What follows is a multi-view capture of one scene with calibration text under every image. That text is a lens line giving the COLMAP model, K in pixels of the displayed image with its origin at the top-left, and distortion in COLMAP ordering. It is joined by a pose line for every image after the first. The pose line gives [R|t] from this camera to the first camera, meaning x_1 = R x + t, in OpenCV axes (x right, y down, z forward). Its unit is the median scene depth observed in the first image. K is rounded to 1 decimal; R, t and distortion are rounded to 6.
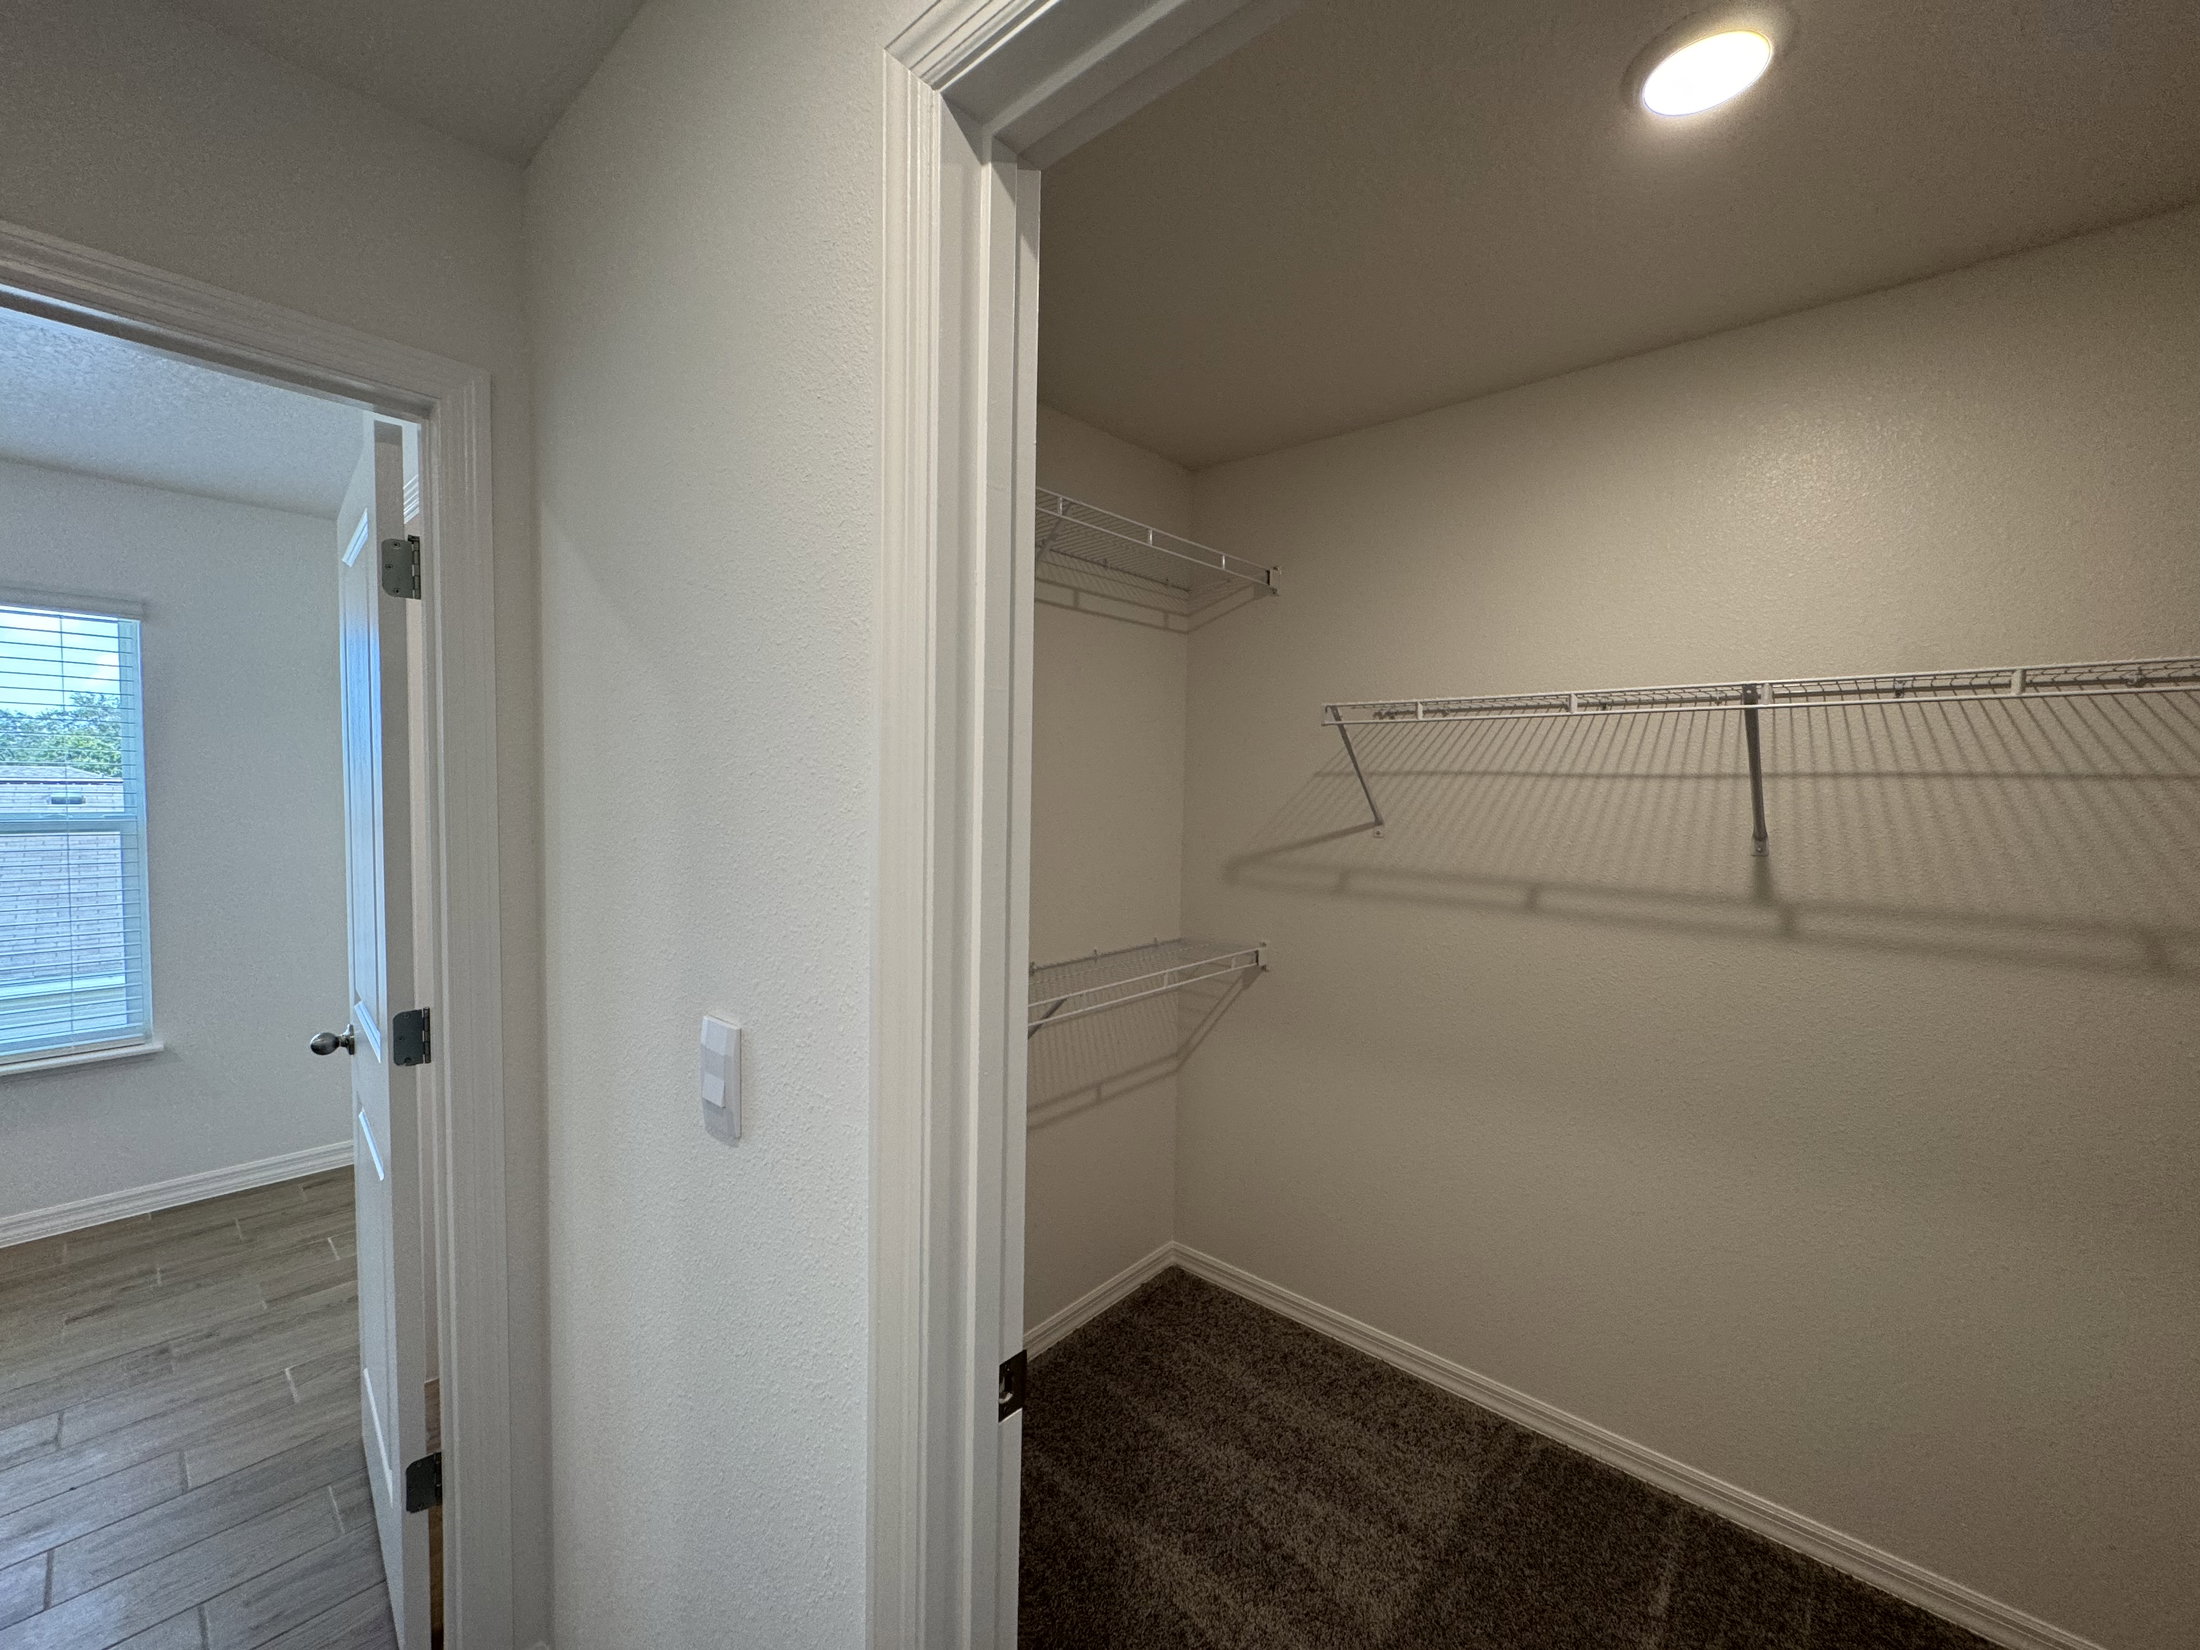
lens RADIAL K [[871.7, 0, 1110.6], [0, 871.7, 831.7], [0, 0, 1]] dist [-0.000344, -0.000378]
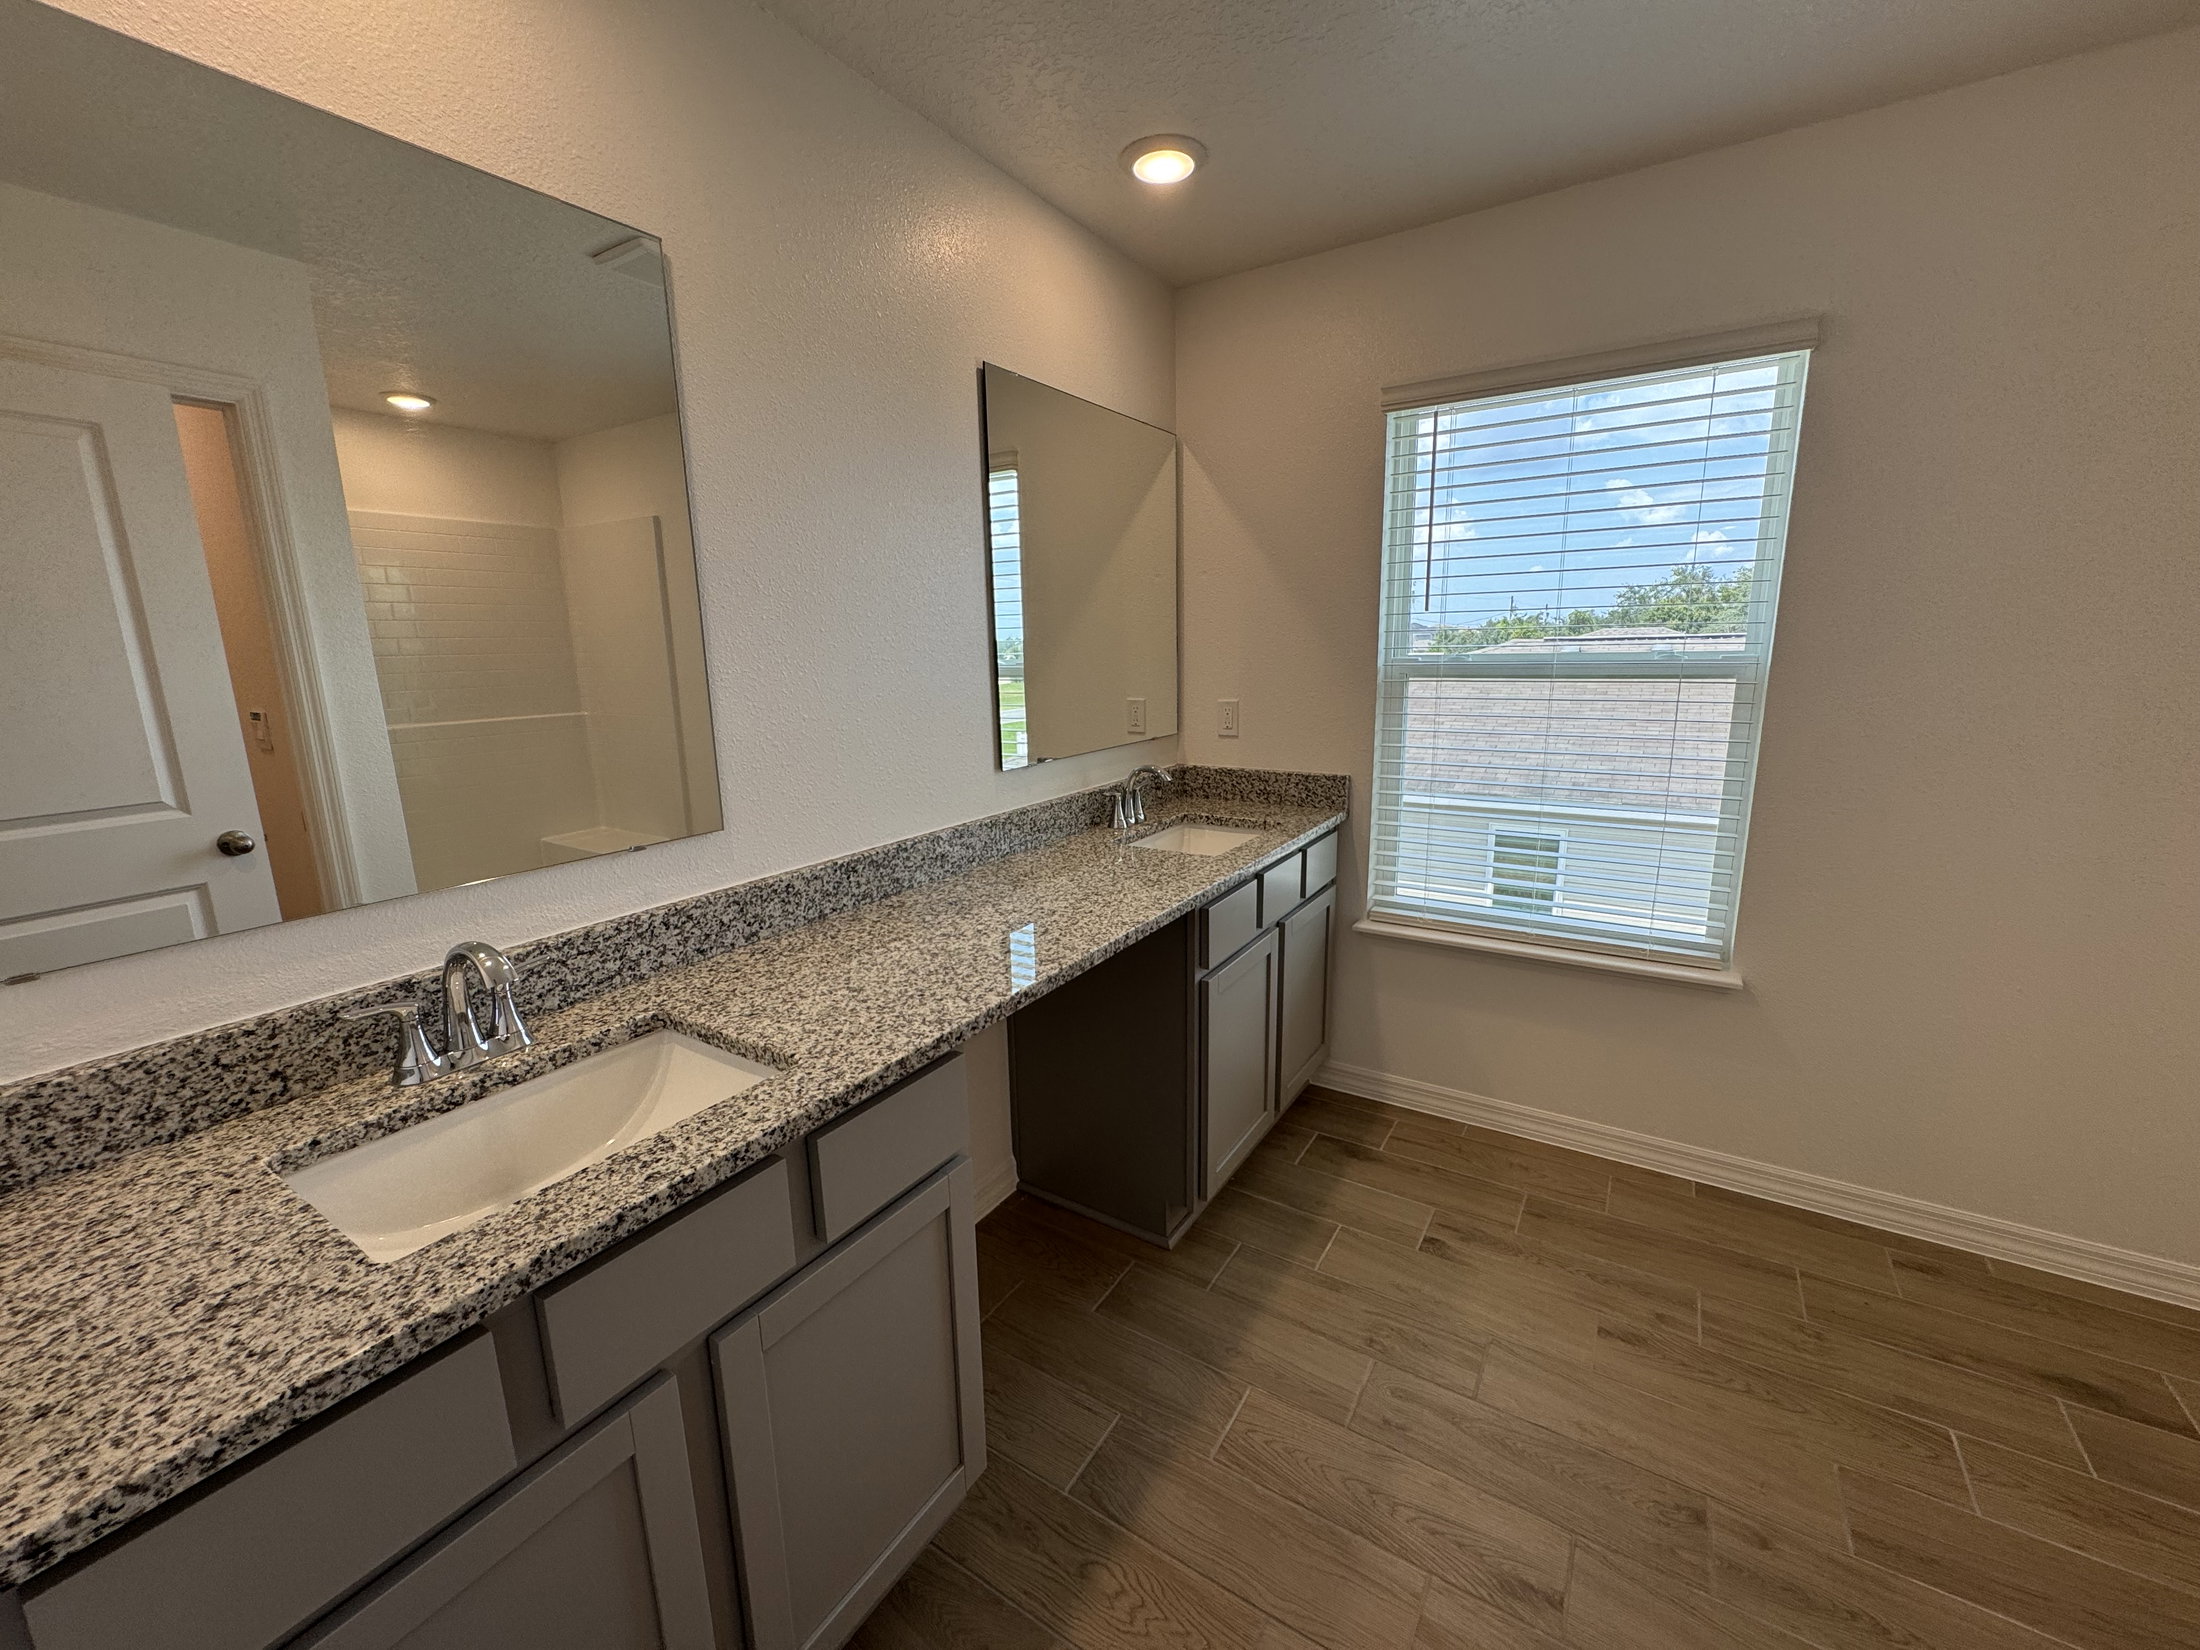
lens RADIAL K [[871.7, 0, 1110.6], [0, 871.7, 831.7], [0, 0, 1]] dist [-0.000344, -0.000378]
pose [[0.144081, 0.185535, -0.972017, -0.768188], [-0.018698, 0.982601, 0.184784, 0.000996], [0.989389, -0.008449, 0.145043, 0.600893]]
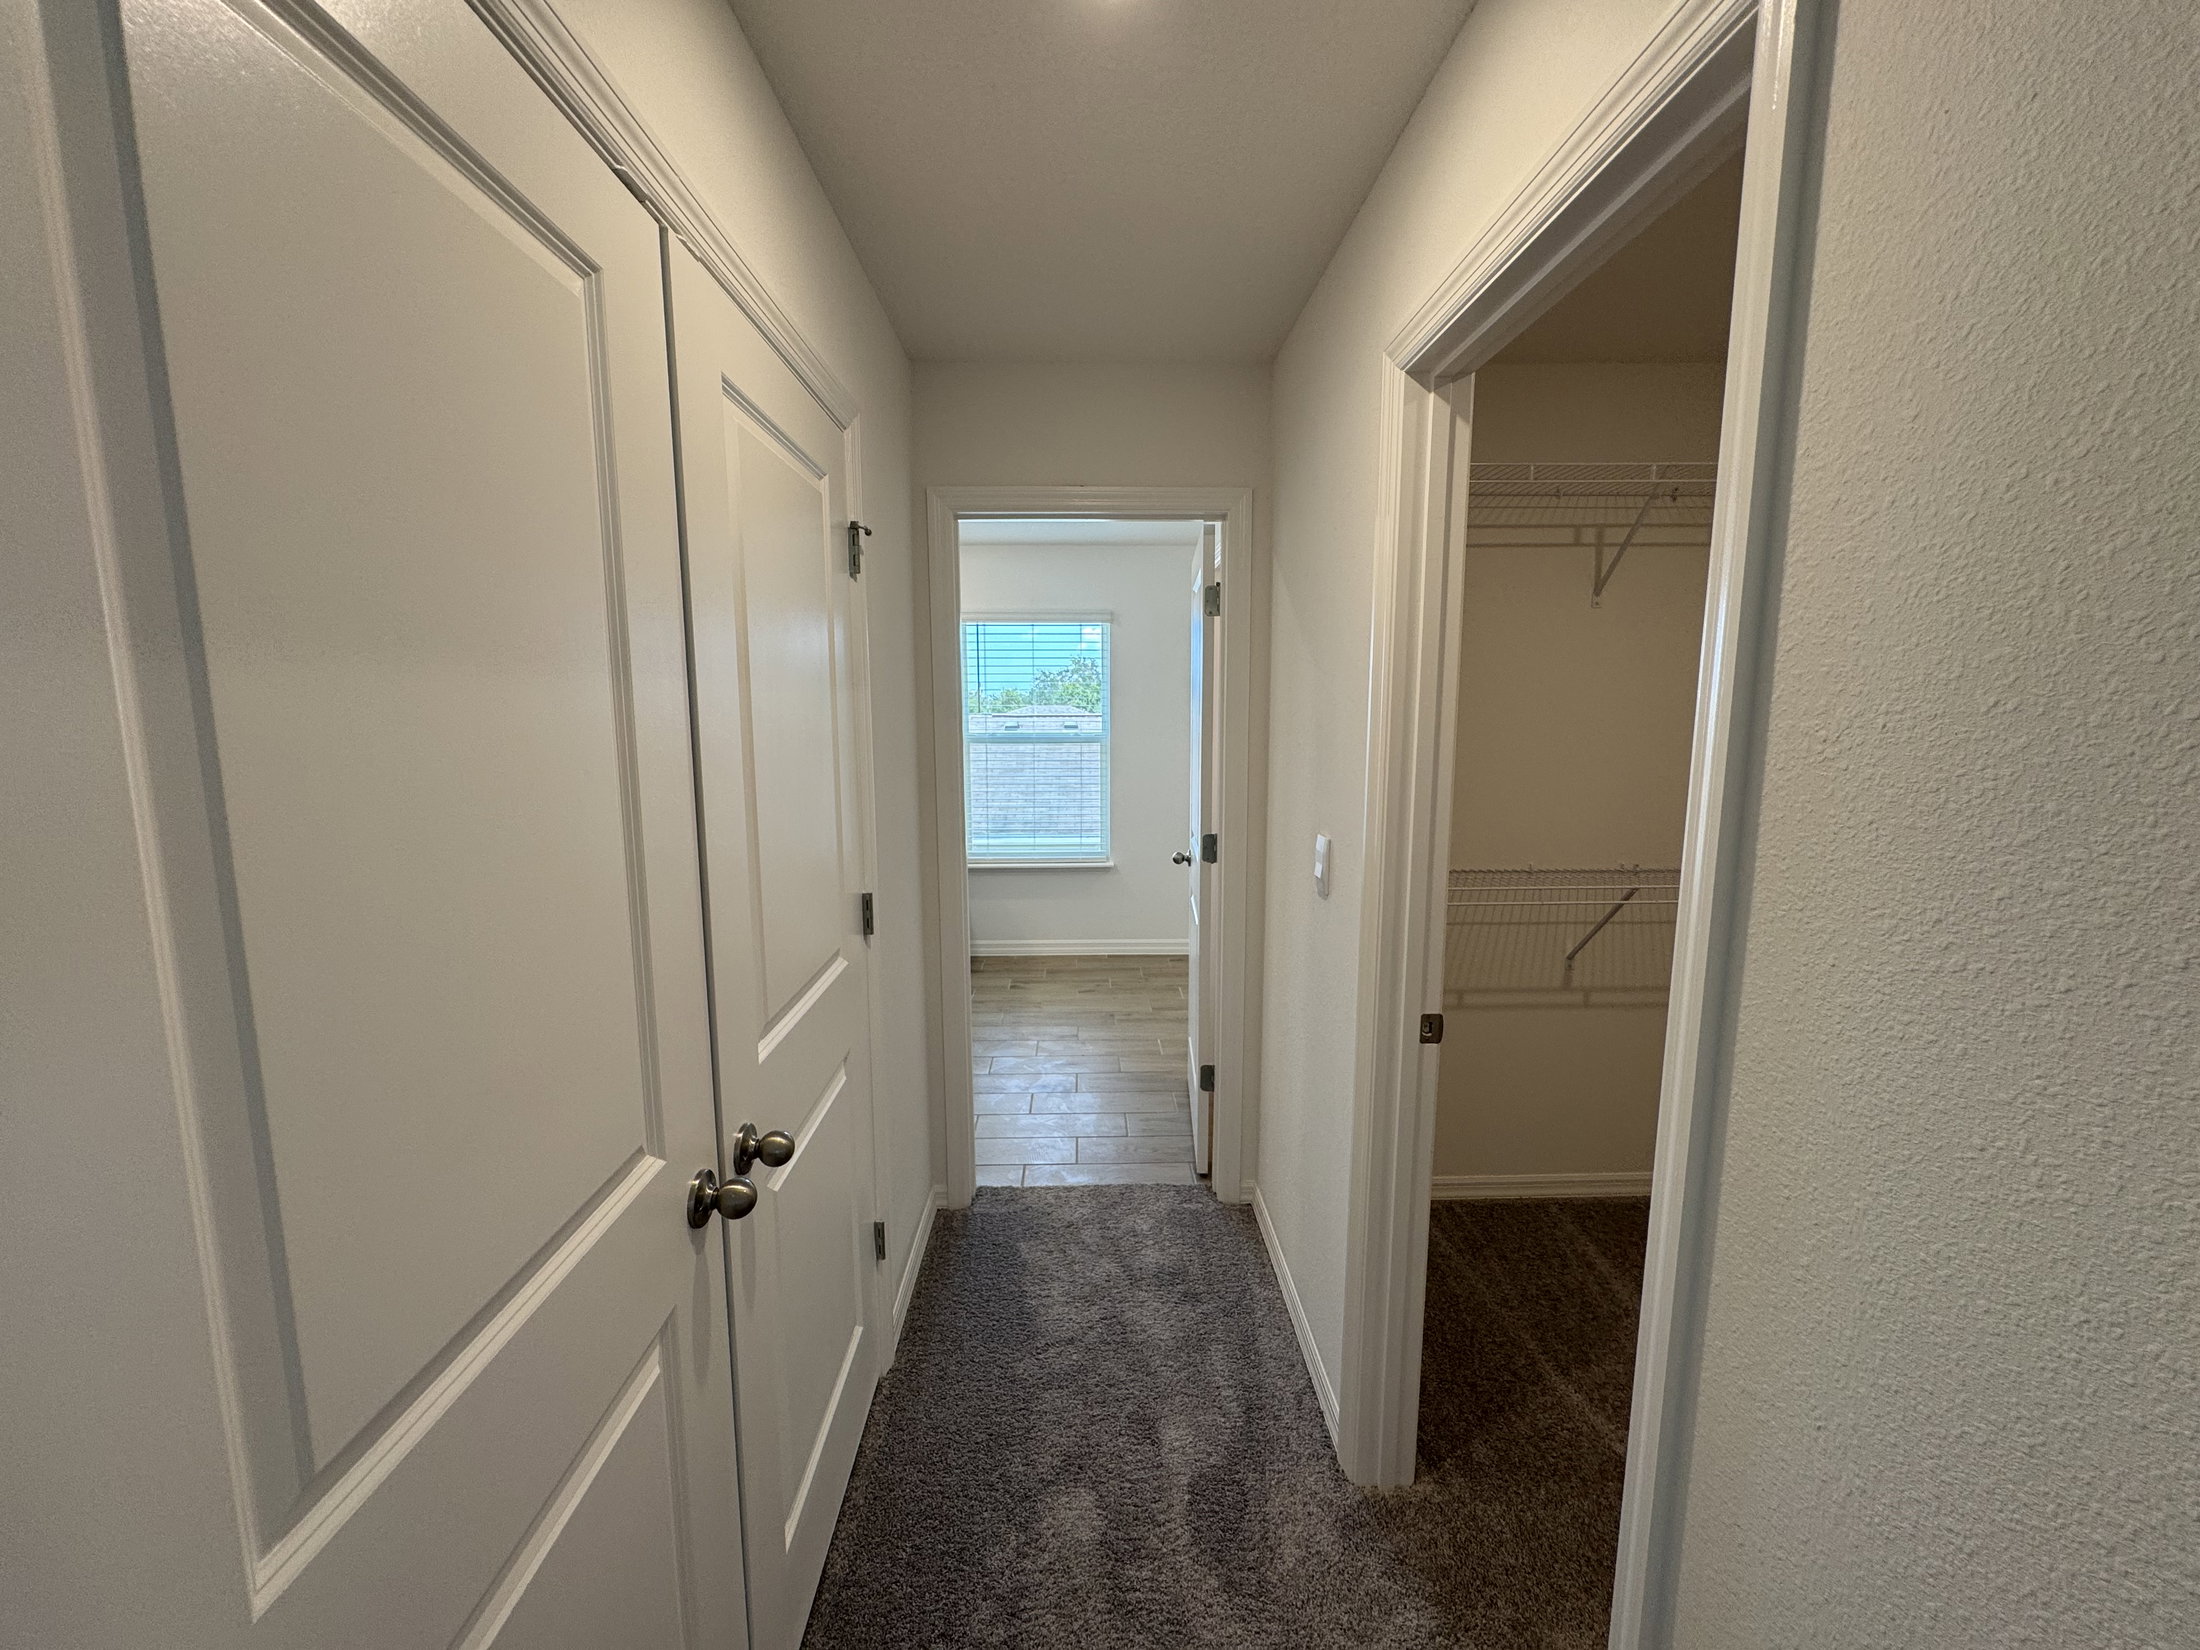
lens RADIAL K [[876.8, 0, 1100.3], [0, 876.8, 819.1], [0, 0, 1]] dist [-0.000087, -0.000118]
pose [[0.669657, 0.074332, -0.738942, 0.342991], [-0.020244, 0.996436, 0.081888, 0.014241], [0.742395, -0.039878, 0.668775, -0.349062]]
